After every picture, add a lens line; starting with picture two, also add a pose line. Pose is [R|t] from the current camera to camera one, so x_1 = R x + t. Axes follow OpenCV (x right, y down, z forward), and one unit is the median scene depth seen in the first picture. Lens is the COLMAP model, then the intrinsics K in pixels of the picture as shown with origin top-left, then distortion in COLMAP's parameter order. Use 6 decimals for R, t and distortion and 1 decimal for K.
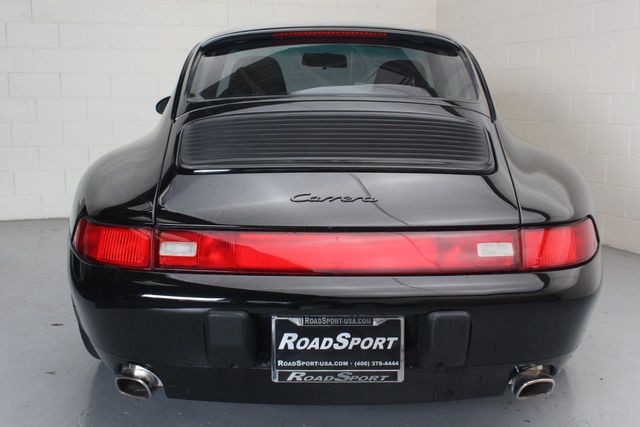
lens RADIAL K [[744.8, 0, 316.8], [0, 744.8, 209.3], [0, 0, 1]] dist [-0.109932, 0.000000]
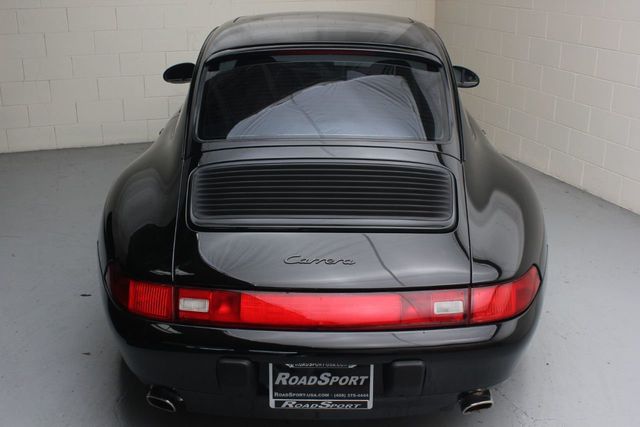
lens RADIAL K [[744.8, 0, 317.1], [0, 744.8, 217.5], [0, 0, 1]] dist [-0.109932, 0.000000]
pose [[0.999971, 0.005586, -0.005228, 0.026446], [-0.004475, 0.981292, 0.192472, -0.340563], [0.006206, -0.192443, 0.981289, -0.198928]]
